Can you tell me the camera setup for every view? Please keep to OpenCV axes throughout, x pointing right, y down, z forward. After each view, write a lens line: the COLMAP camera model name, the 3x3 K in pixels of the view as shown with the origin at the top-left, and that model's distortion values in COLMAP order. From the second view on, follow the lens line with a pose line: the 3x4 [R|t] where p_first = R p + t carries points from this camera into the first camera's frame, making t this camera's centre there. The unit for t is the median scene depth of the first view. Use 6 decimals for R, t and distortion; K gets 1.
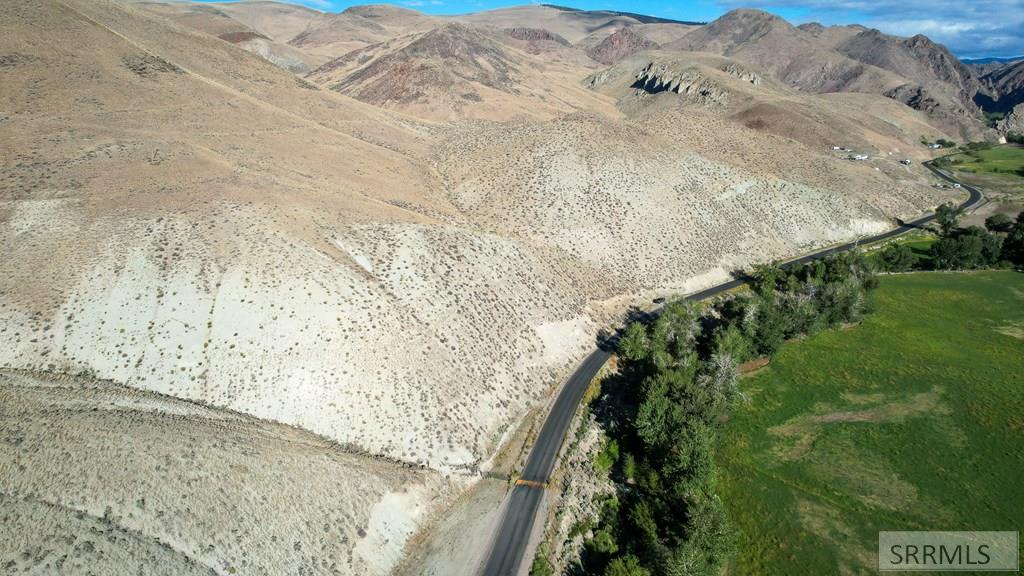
lens RADIAL K [[658.1, 0, 516.3], [0, 658.1, 293.1], [0, 0, 1]] dist [-0.079061, 0.071336]
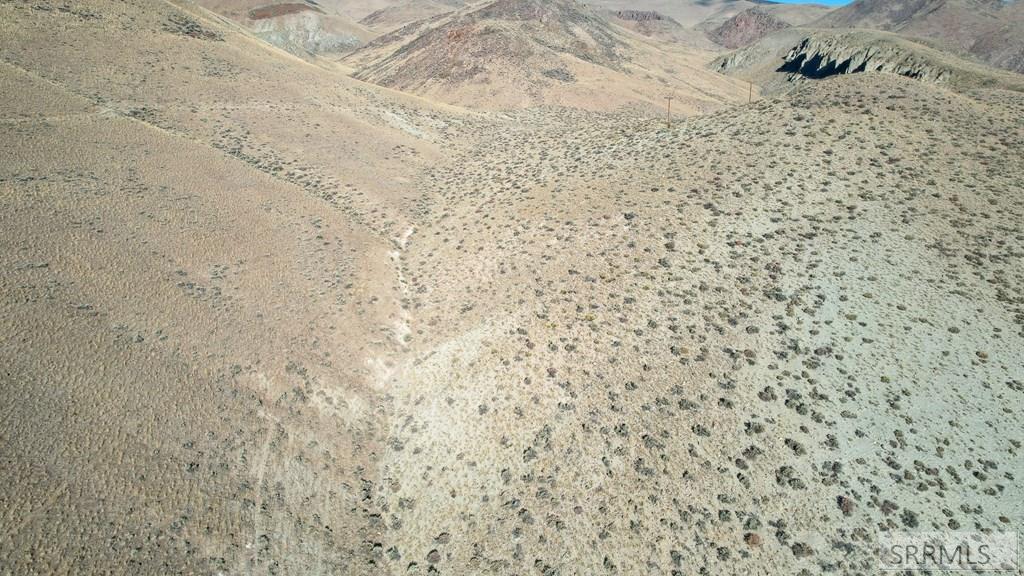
lens RADIAL K [[658.1, 0, 516.3], [0, 658.1, 293.1], [0, 0, 1]] dist [-0.079061, 0.071336]
pose [[0.989305, 0.045189, -0.138688, -0.010768], [-0.044076, 0.998967, 0.011084, -0.091483], [0.139046, -0.004853, 0.990274, 0.360035]]
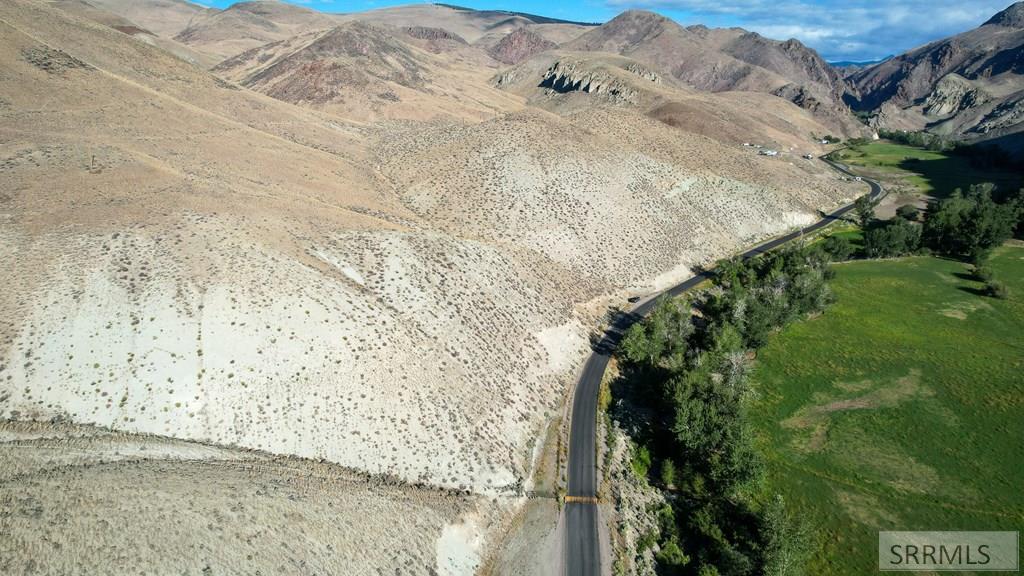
lens RADIAL K [[658.1, 0, 516.3], [0, 658.1, 293.1], [0, 0, 1]] dist [-0.079061, 0.071336]
pose [[0.987561, -0.044489, 0.150813, -0.040408], [0.044375, 0.999006, 0.004124, -0.003970], [-0.150847, 0.002619, 0.988554, 0.012896]]
